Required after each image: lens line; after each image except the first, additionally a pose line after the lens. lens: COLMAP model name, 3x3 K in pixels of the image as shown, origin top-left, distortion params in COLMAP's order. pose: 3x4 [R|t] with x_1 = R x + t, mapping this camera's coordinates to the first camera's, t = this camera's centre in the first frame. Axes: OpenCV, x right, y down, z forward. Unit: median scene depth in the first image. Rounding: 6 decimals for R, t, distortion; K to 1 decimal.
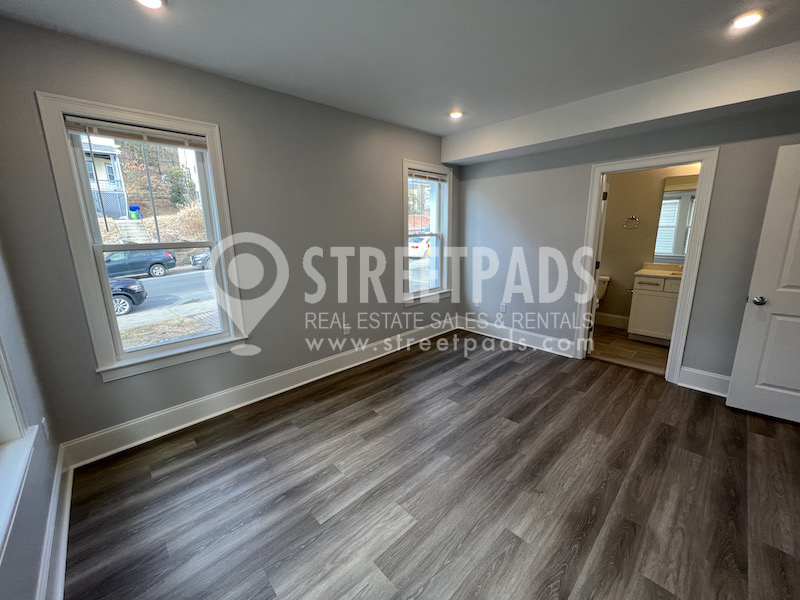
lens RADIAL K [[318.7, 0, 397.4], [0, 318.7, 298.3], [0, 0, 1]] dist [0.000573, 0.000198]
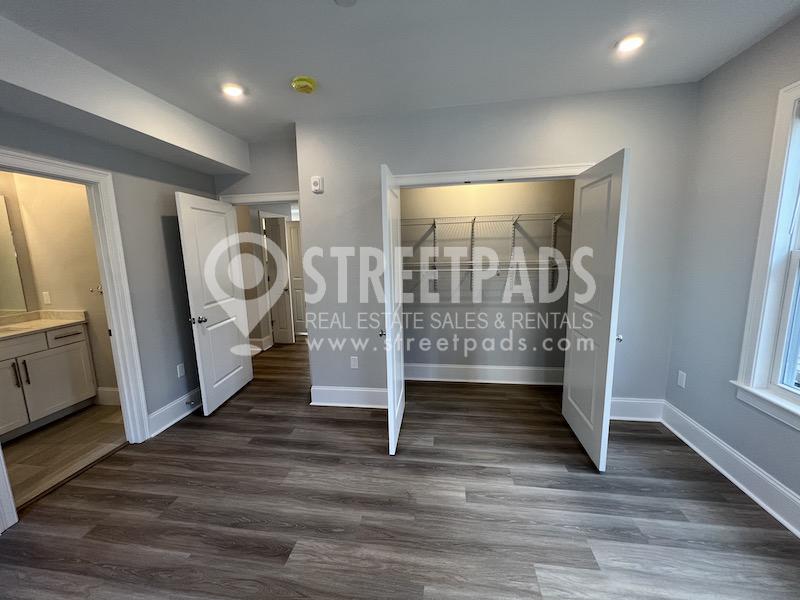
lens RADIAL K [[318.7, 0, 397.4], [0, 318.7, 298.3], [0, 0, 1]] dist [0.000573, 0.000198]
pose [[-0.613676, -0.088663, 0.784564, -0.239232], [0.202387, 0.942812, 0.264851, -0.232747], [-0.763178, 0.321318, -0.560637, 1.075645]]
